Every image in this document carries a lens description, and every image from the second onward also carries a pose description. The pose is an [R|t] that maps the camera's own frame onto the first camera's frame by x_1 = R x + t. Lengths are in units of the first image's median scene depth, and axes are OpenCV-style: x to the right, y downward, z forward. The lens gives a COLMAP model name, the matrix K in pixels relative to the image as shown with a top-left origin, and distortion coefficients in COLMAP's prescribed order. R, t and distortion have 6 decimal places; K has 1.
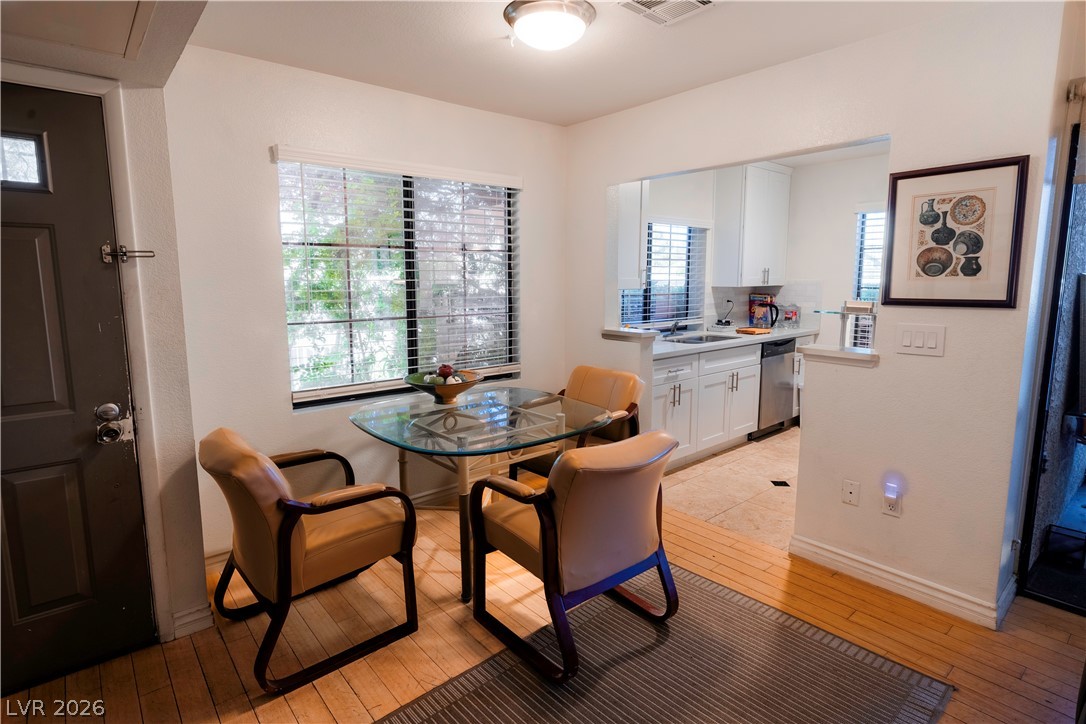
lens RADIAL K [[560.3, 0, 540.2], [0, 560.3, 351.8], [0, 0, 1]] dist [-0.004169, -0.000866]
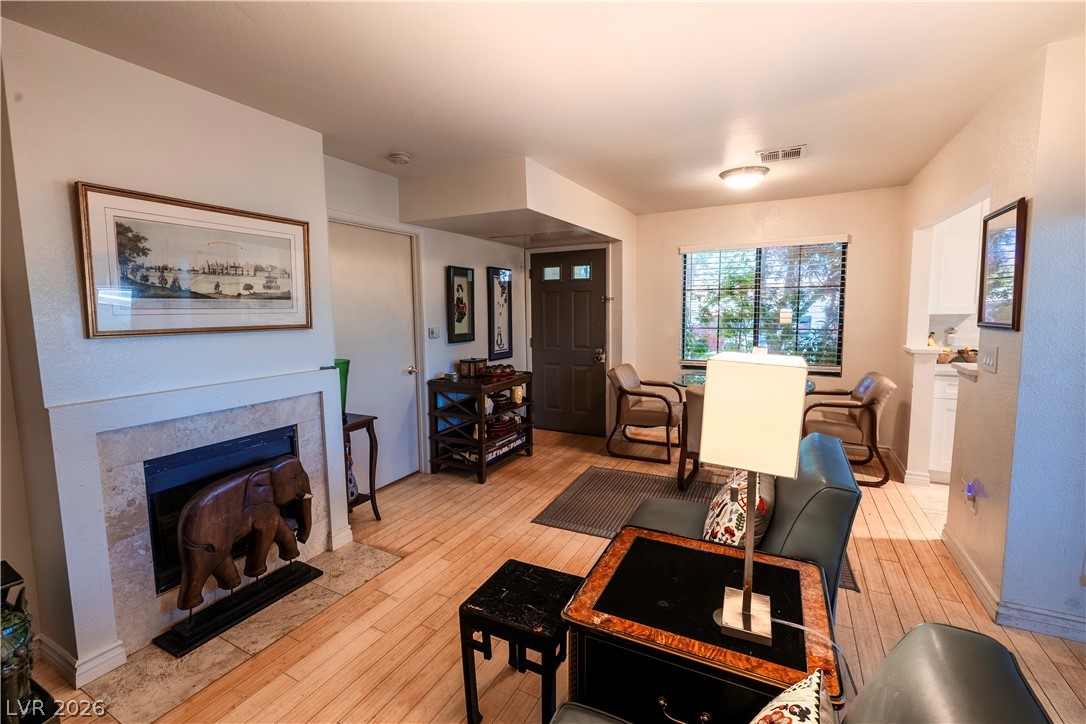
lens RADIAL K [[471.3, 0, 543.3], [0, 471.3, 351.3], [0, 0, 1]] dist [-0.002910, -0.000029]
pose [[0.381316, 0.084564, -0.920569, 1.296293], [-0.111875, 0.992710, 0.044850, 0.023945], [0.917650, 0.085887, 0.387997, -0.231458]]
